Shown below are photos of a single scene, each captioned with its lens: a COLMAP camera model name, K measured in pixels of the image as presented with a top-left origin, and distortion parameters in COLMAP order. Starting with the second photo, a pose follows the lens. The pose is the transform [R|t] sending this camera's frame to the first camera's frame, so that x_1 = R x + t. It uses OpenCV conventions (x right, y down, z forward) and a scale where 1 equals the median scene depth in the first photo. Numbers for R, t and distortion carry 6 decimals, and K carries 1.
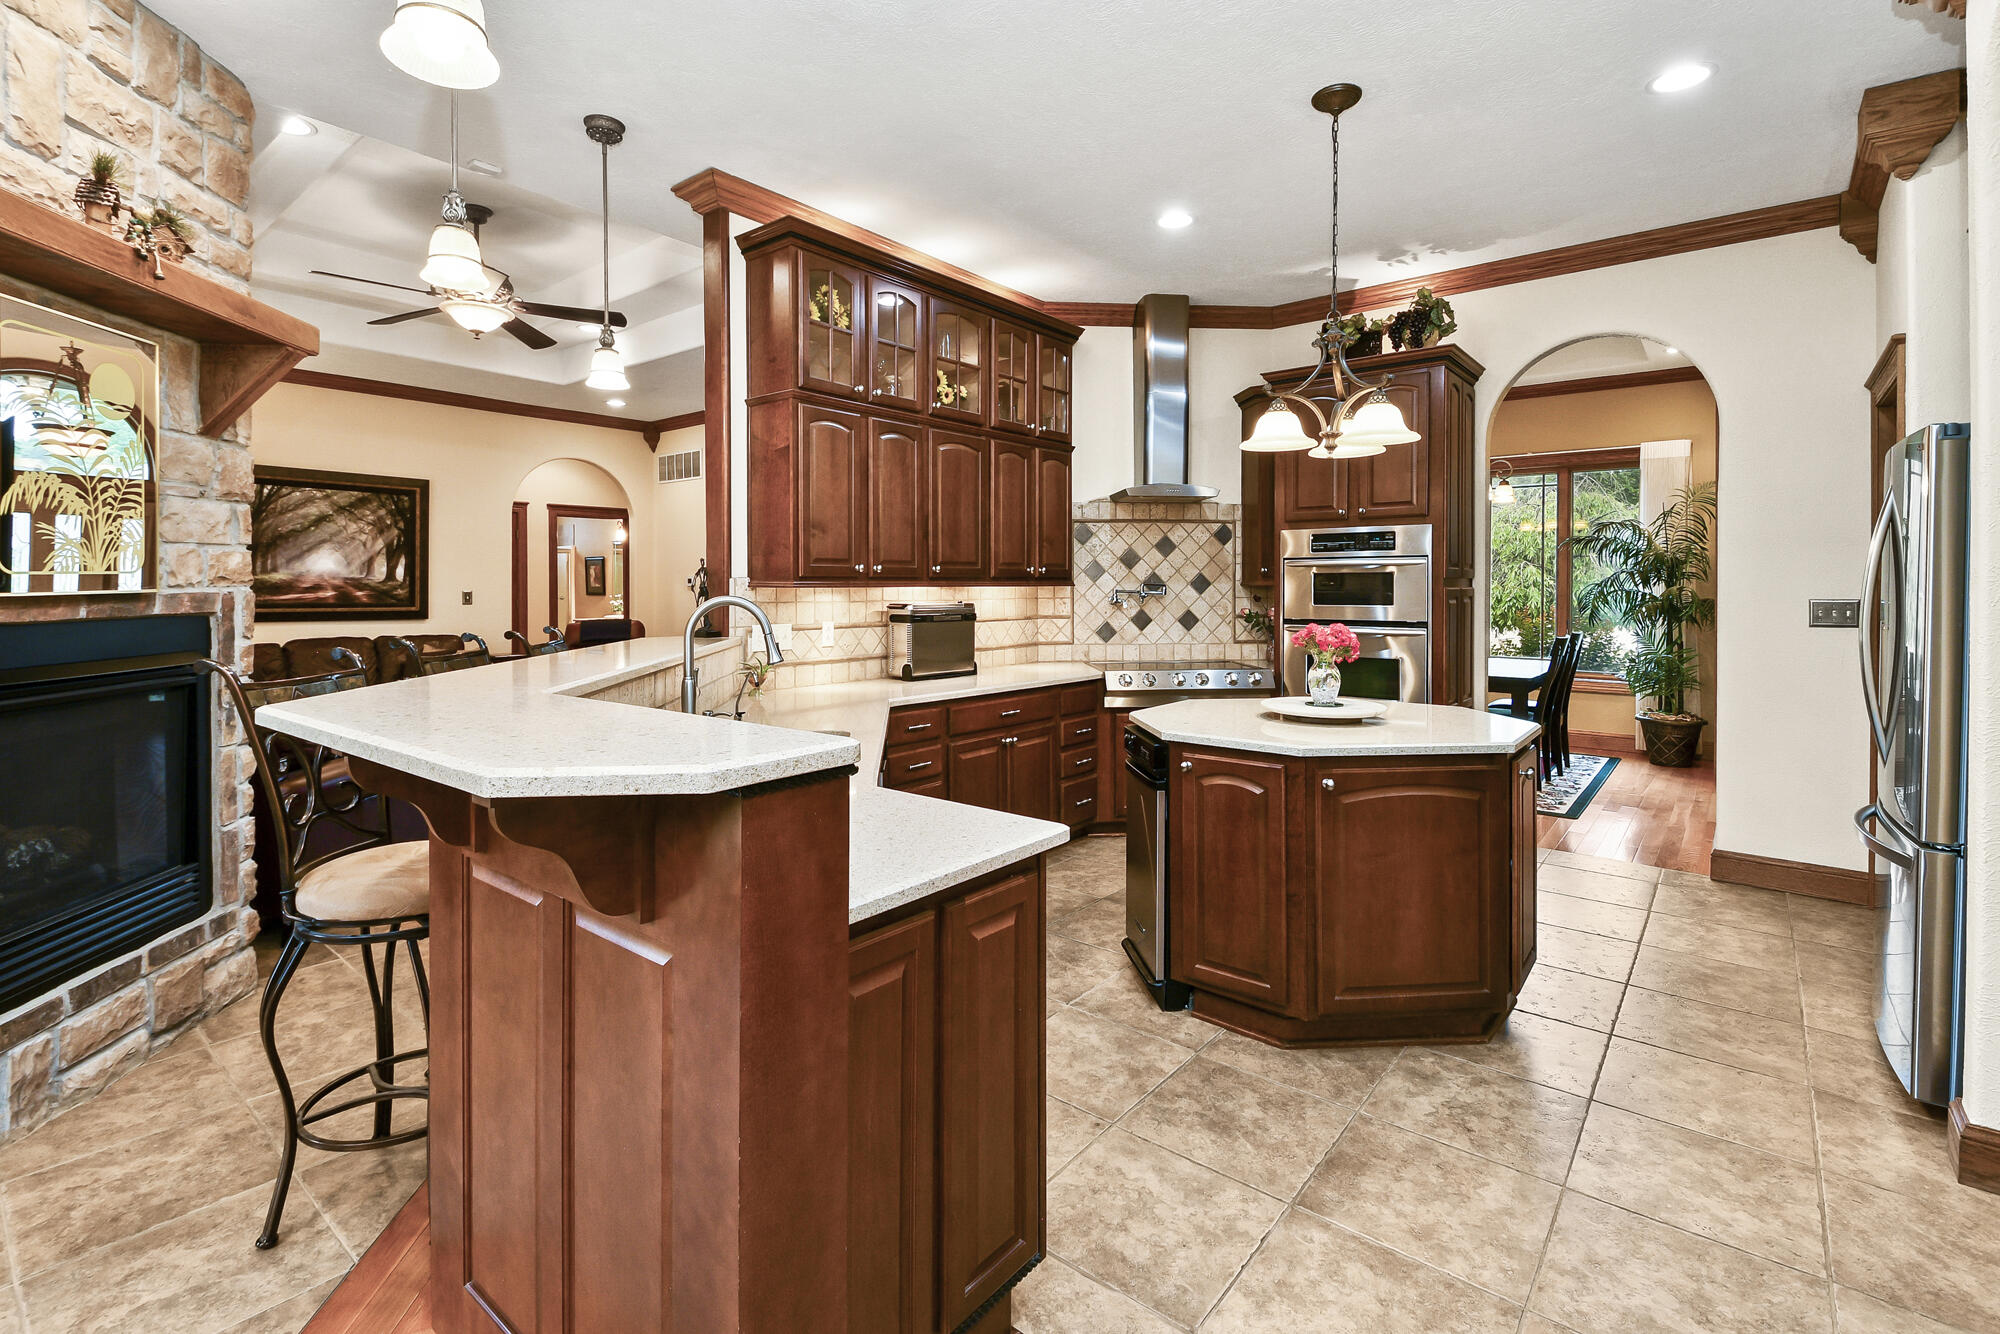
lens RADIAL K [[900.2, 0, 976.1], [0, 900.2, 592.3], [0, 0, 1]] dist [-0.000541, -0.012654]
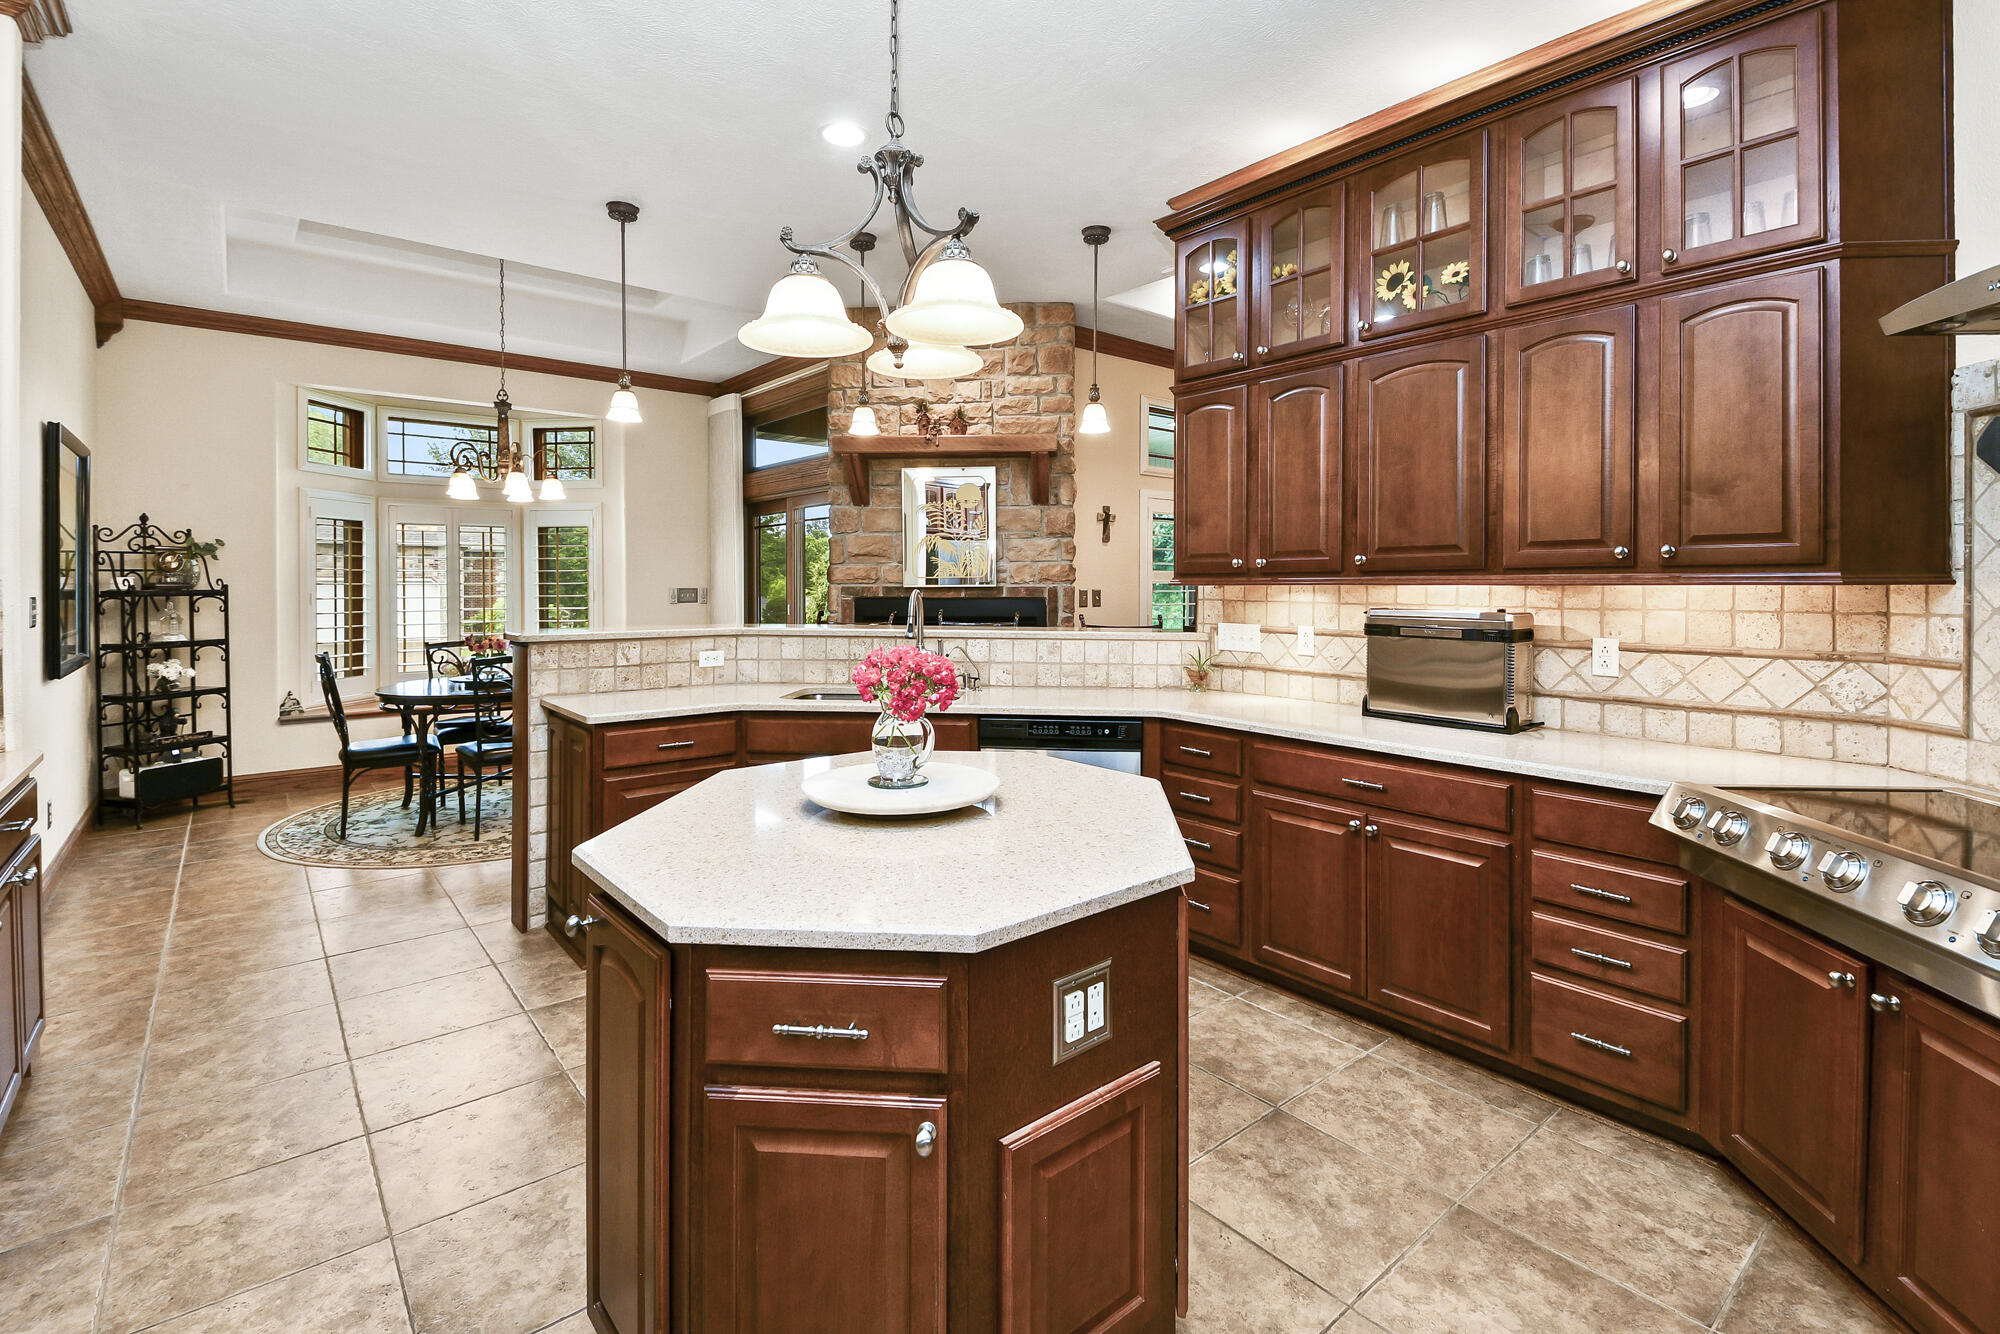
lens RADIAL K [[901.9, 0, 997.2], [0, 901.9, 584.9], [0, 0, 1]] dist [0.033720, -0.020698]
pose [[-0.164296, -0.001610, -0.986410, 0.566314], [-0.013109, 0.999914, 0.000551, -0.001885], [0.986324, 0.013021, -0.164303, 0.670486]]
